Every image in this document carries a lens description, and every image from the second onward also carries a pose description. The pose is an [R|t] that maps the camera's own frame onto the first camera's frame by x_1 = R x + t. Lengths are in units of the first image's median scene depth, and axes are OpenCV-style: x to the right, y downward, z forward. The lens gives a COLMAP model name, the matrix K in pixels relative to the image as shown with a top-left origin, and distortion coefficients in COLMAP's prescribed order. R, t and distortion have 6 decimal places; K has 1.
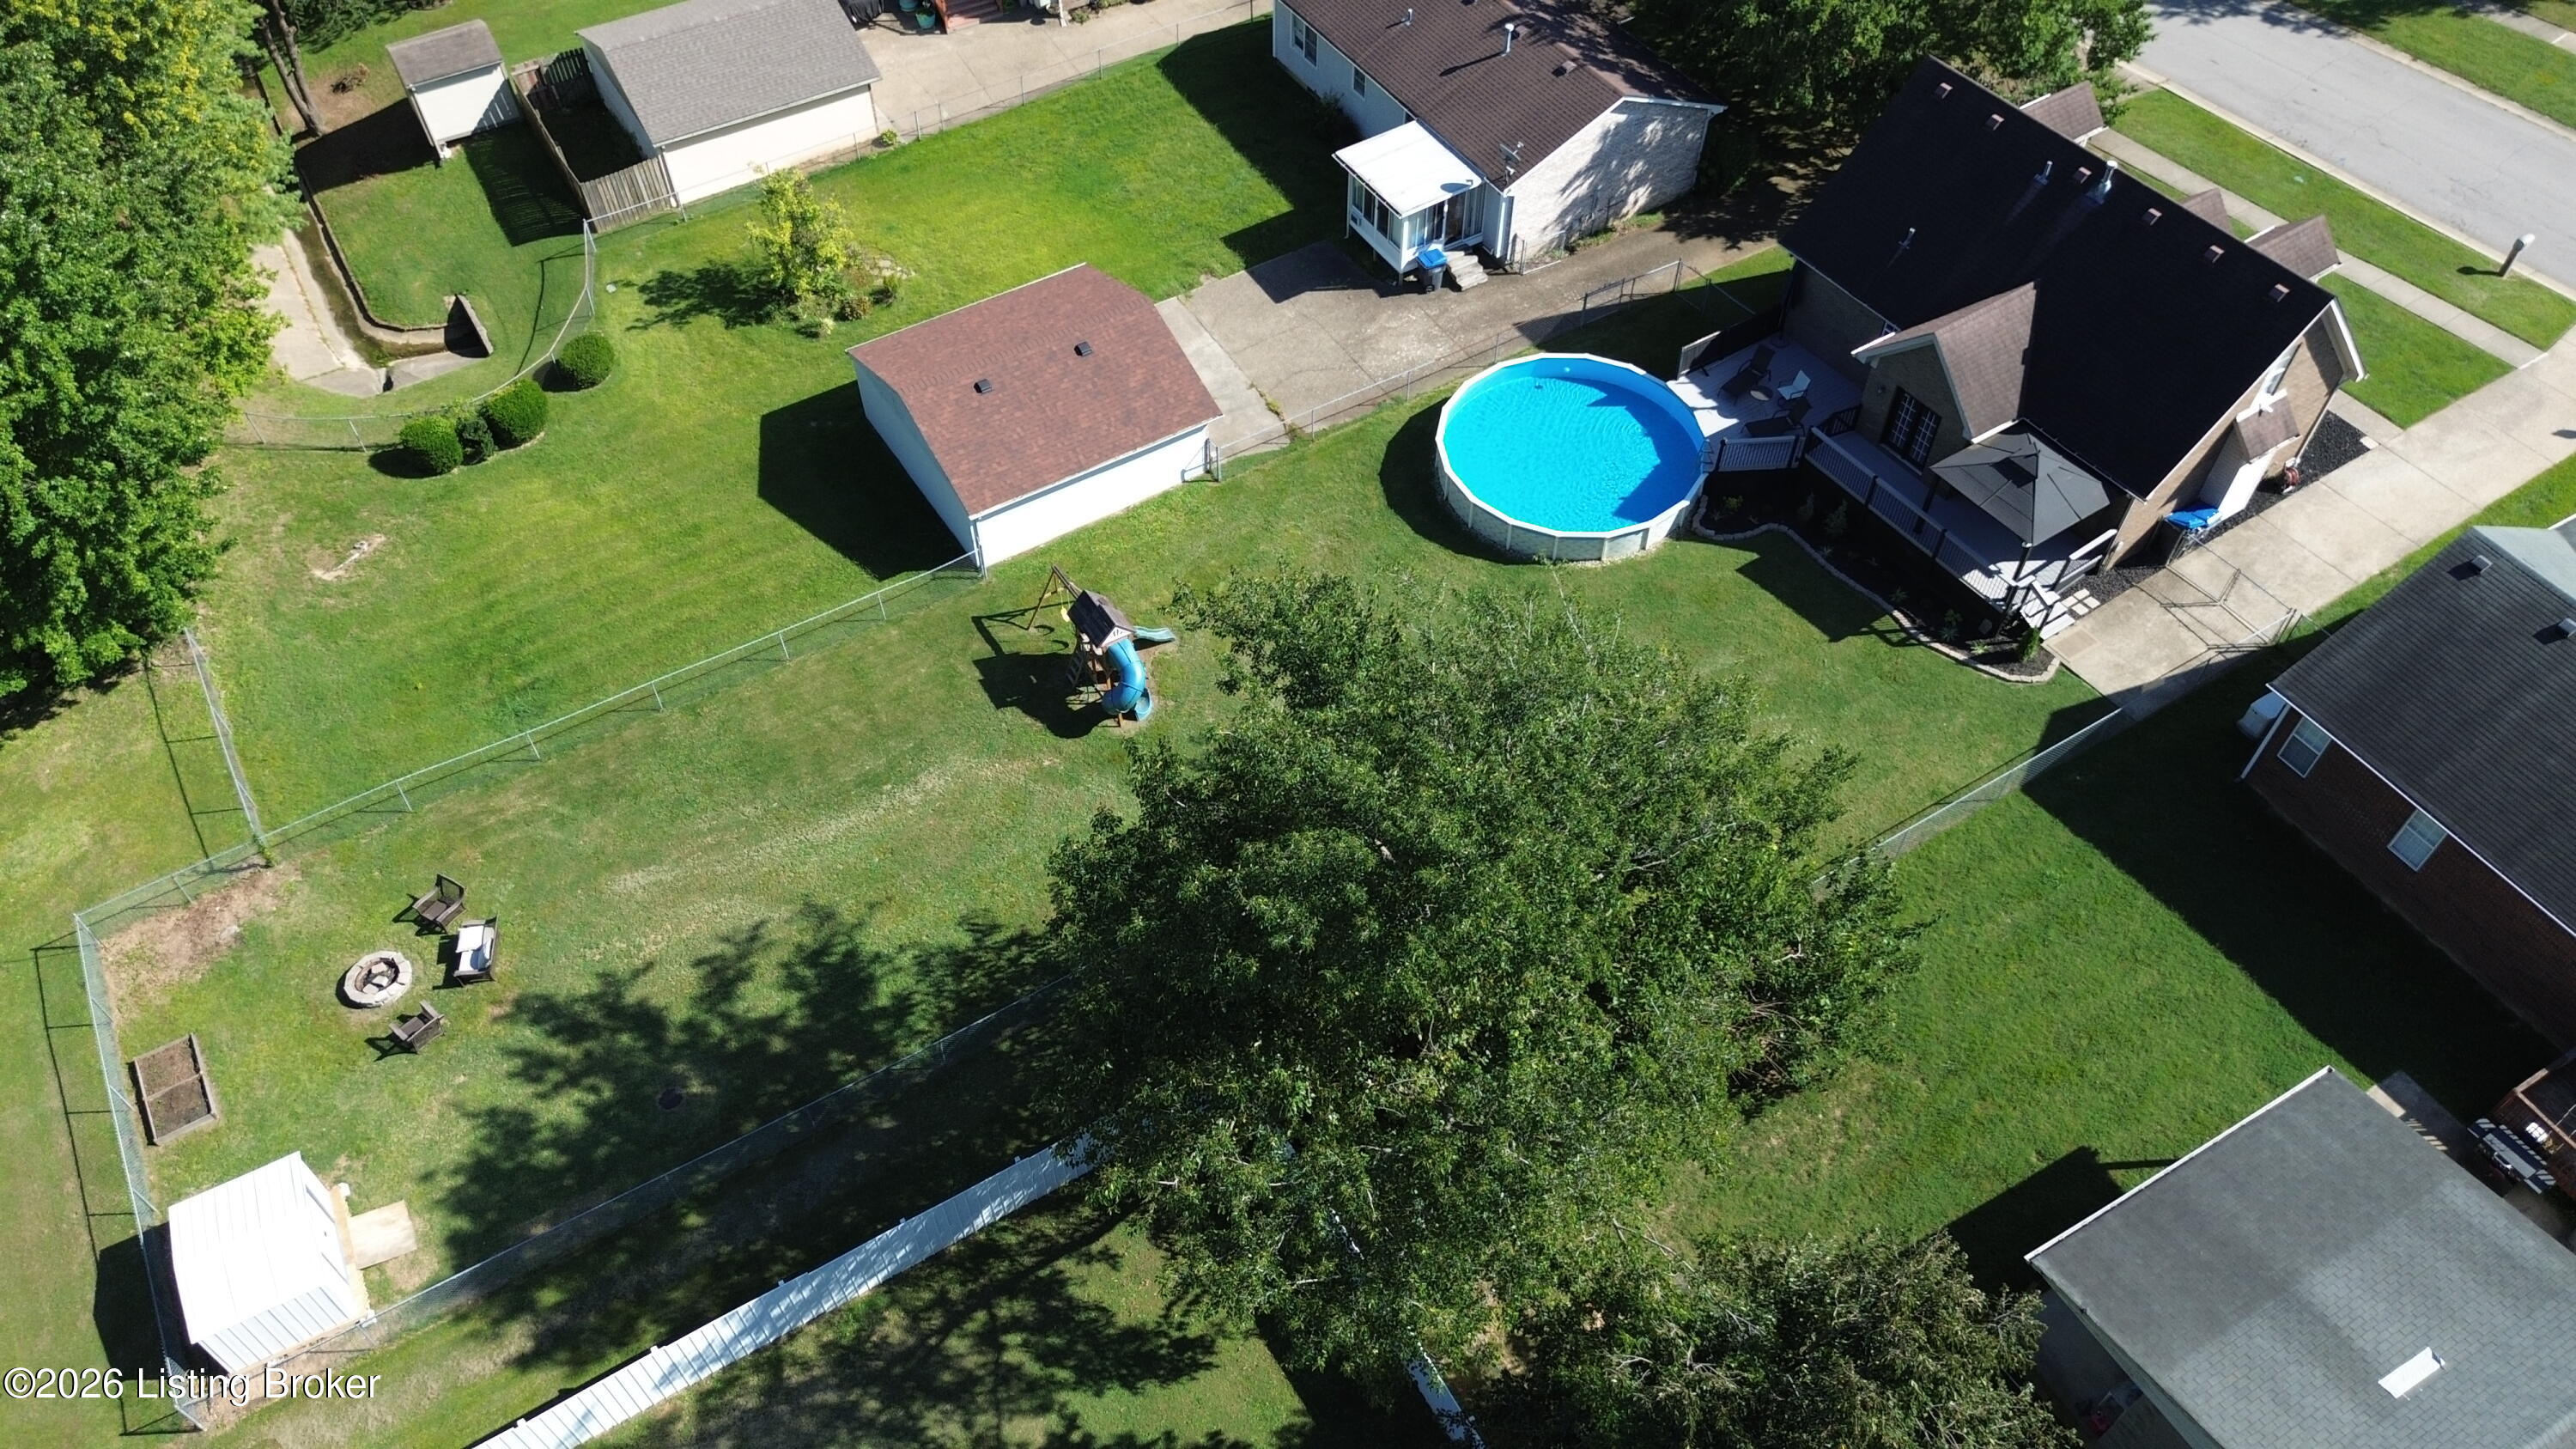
lens RADIAL K [[1831.7, 0, 1274.3], [0, 1831.7, 729.1], [0, 0, 1]] dist [0.073017, -0.073441]
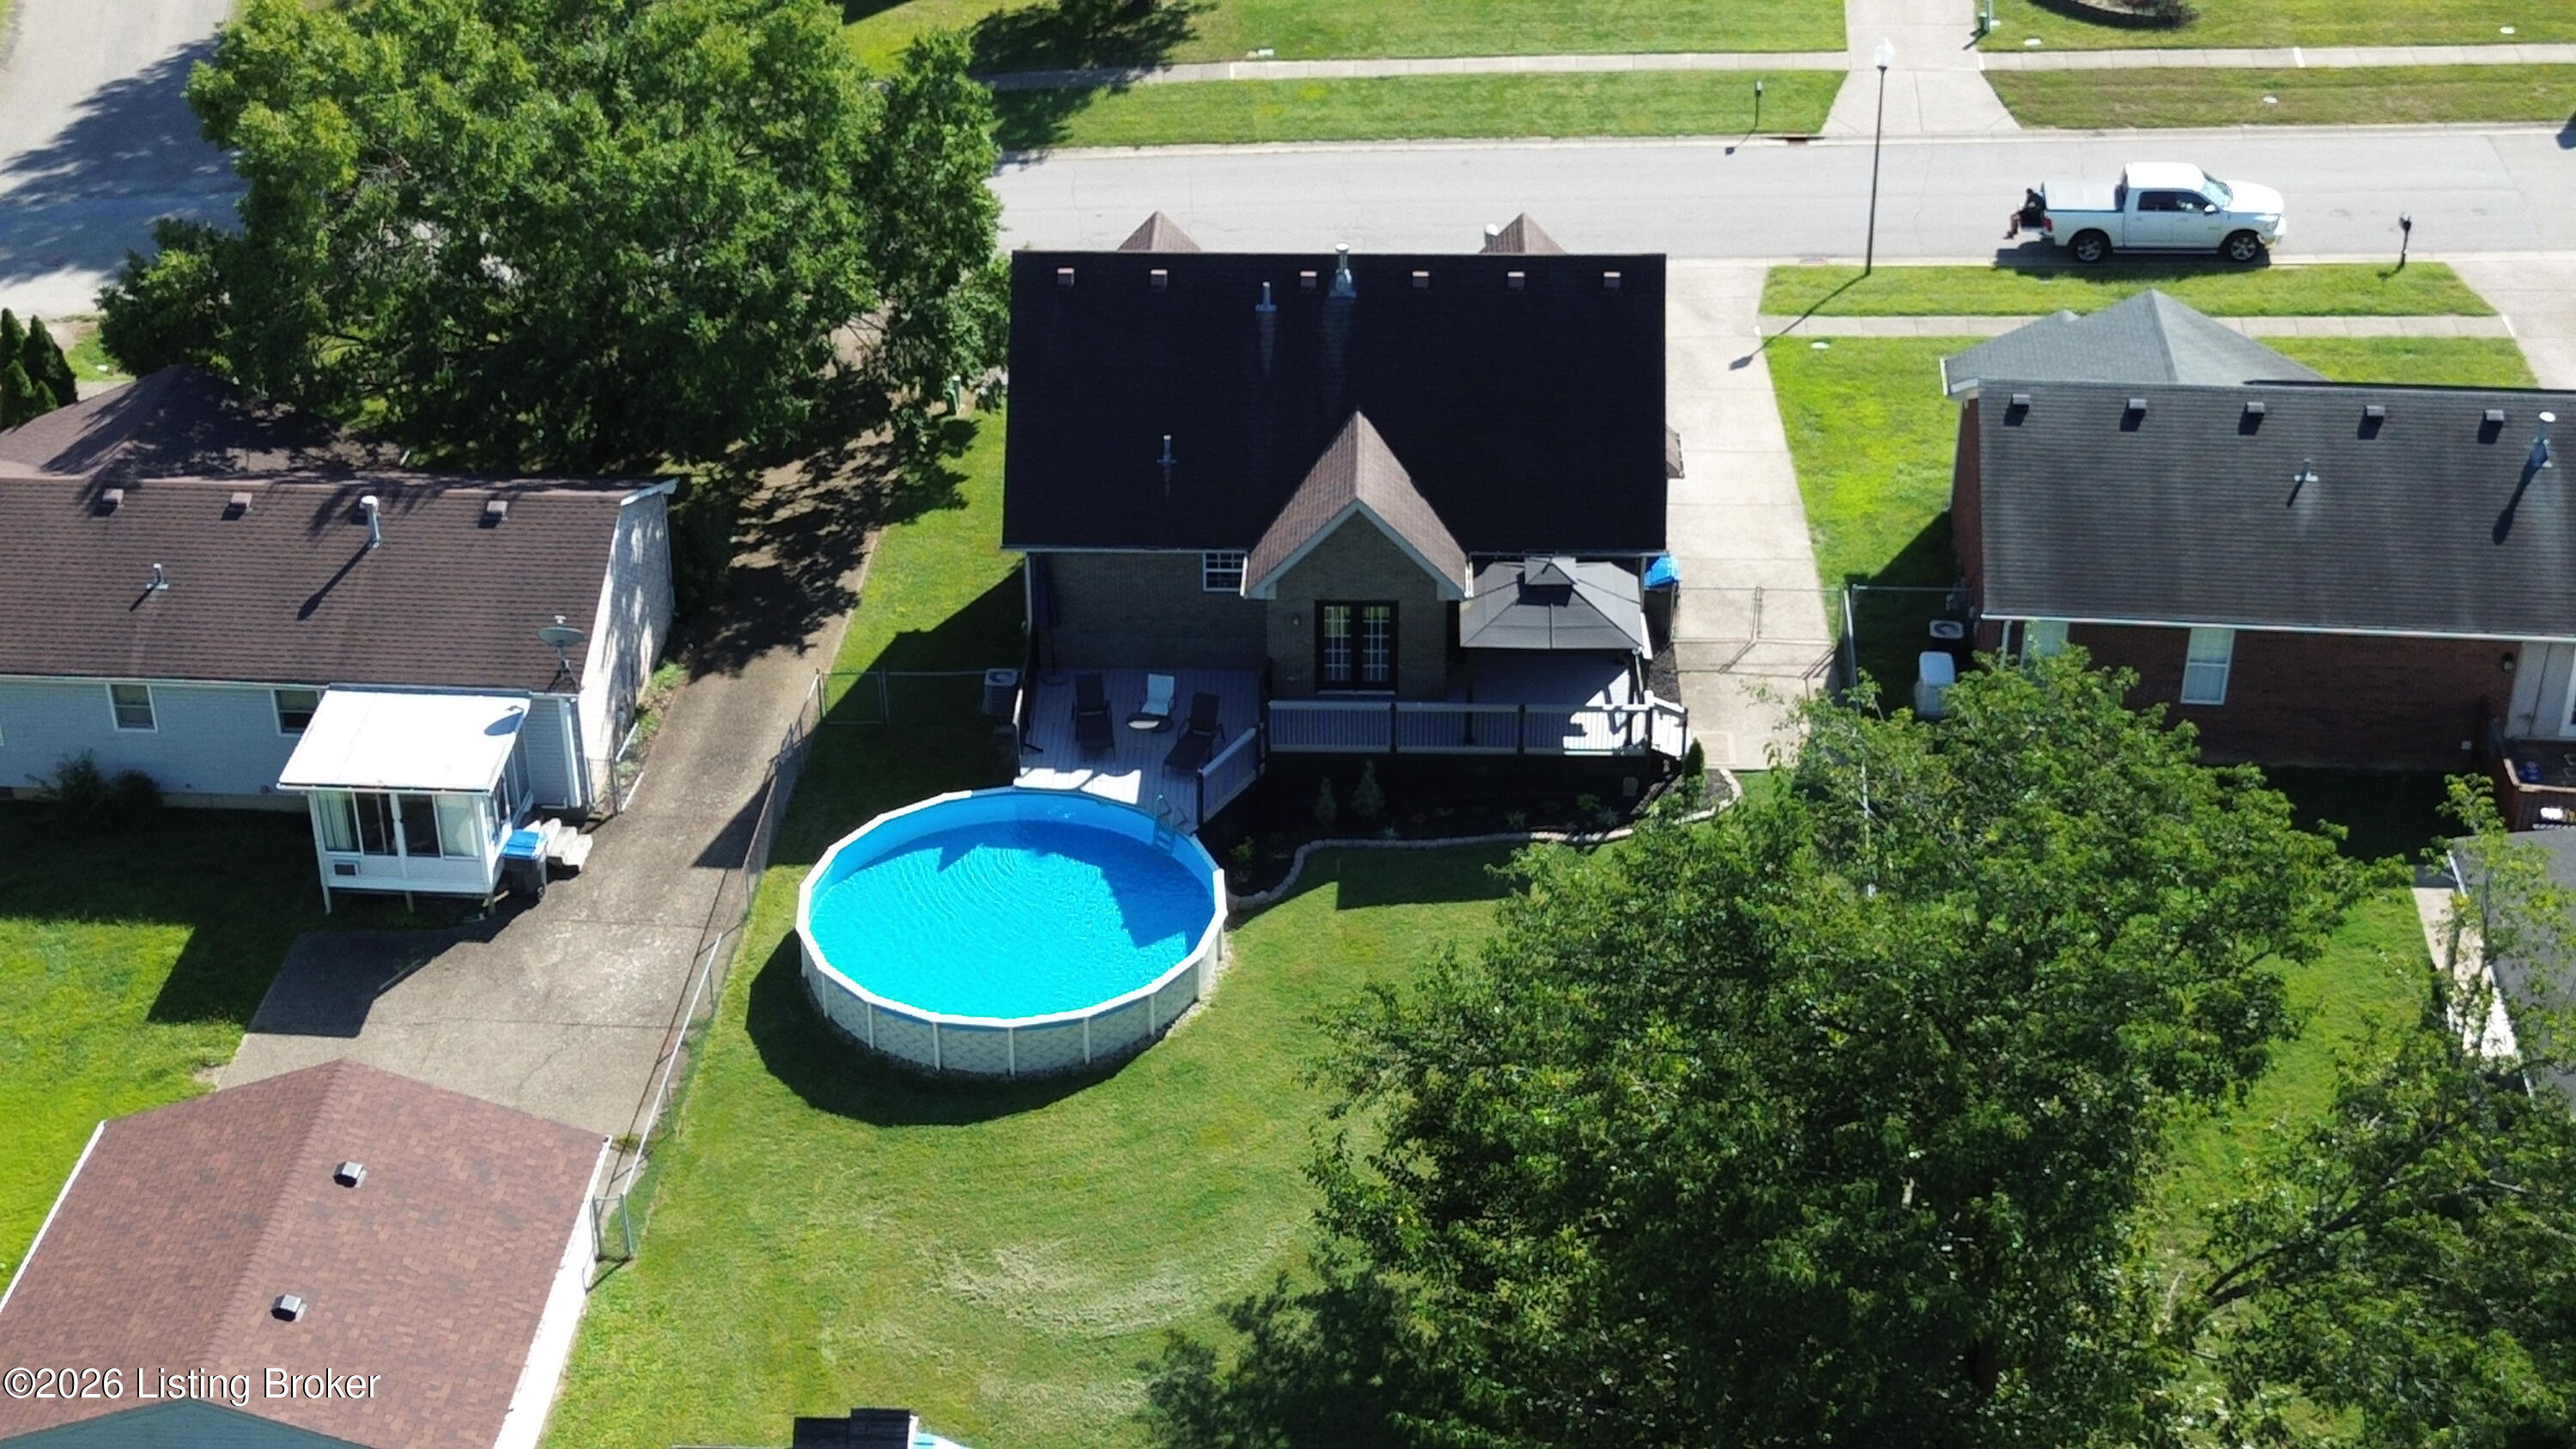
lens RADIAL K [[3654.4, 0, 1279.6], [0, 3654.4, 748.8], [0, 0, 1]] dist [0.076946, 0.000000]
pose [[0.576649, -0.425463, 0.697464, -0.638120], [0.631892, 0.773400, -0.050650, -0.074368], [-0.517869, 0.469929, 0.714827, 0.025650]]
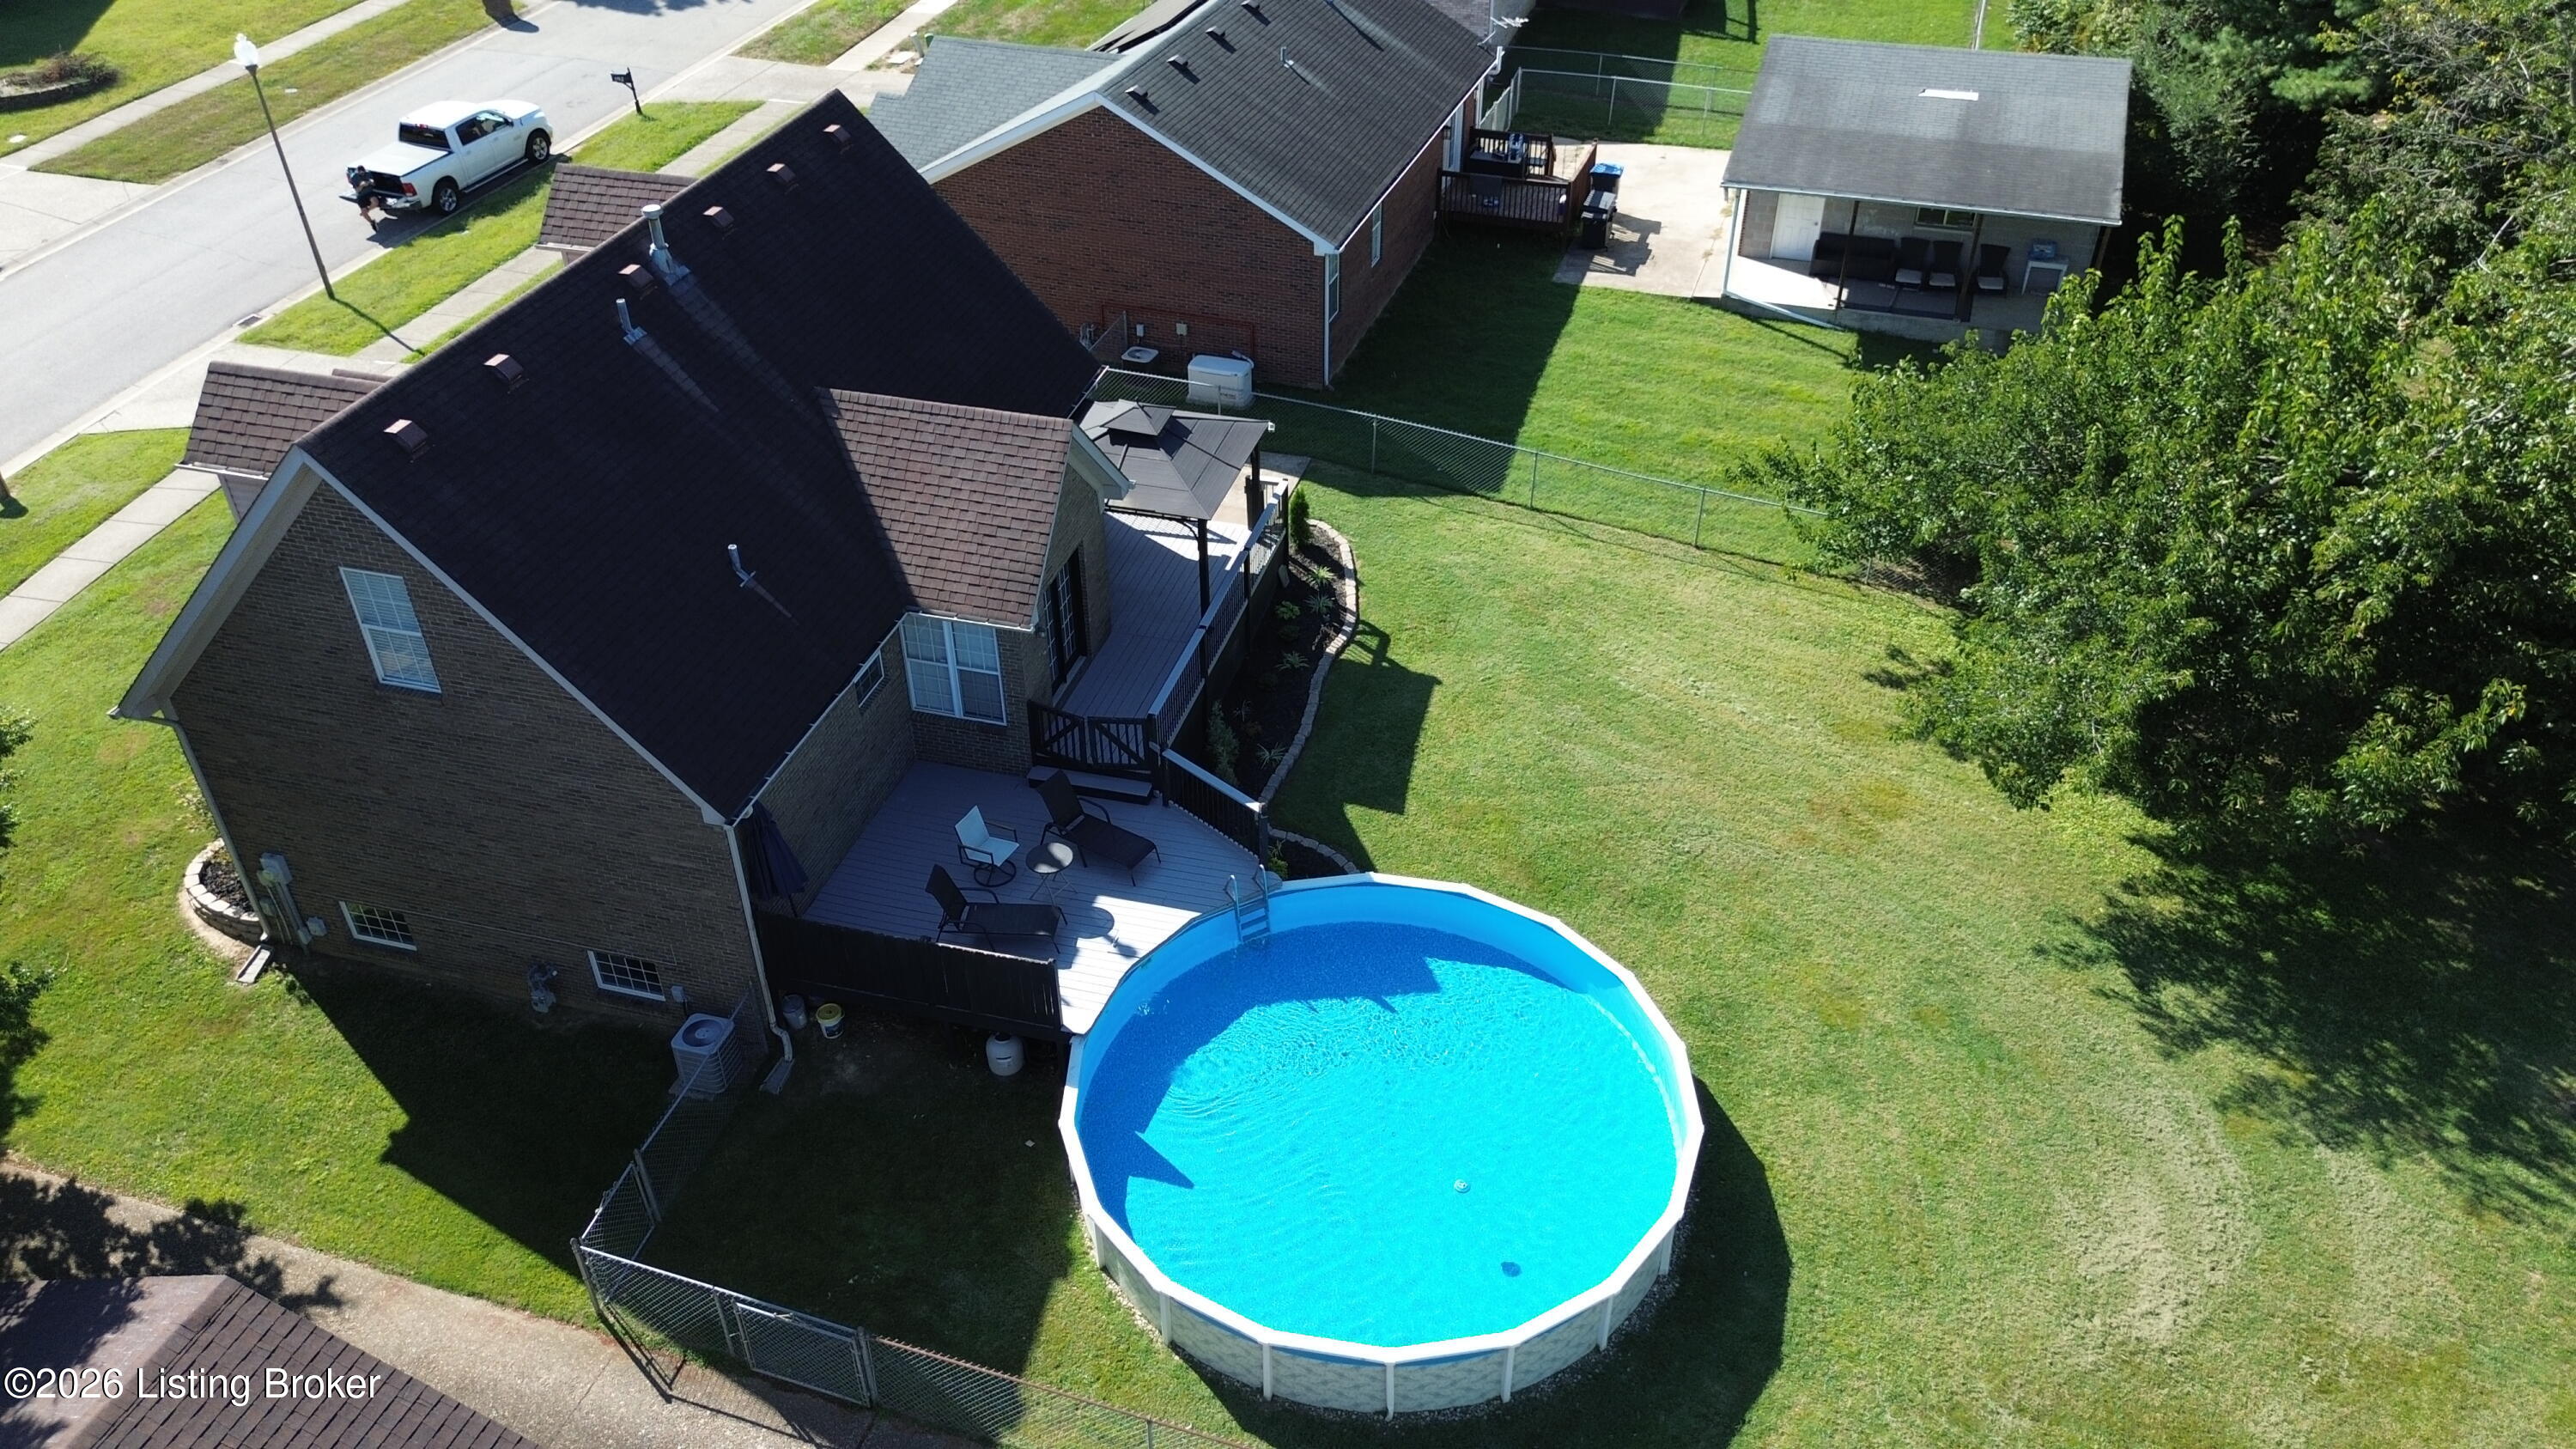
lens RADIAL K [[1831.7, 0, 1269.7], [0, 1831.7, 721.1], [0, 0, 1]] dist [0.073017, -0.073441]
pose [[-0.655353, -0.435788, 0.616929, -0.046497], [0.586676, 0.220754, 0.779153, -0.519538], [-0.475734, 0.872558, 0.110994, 0.886165]]
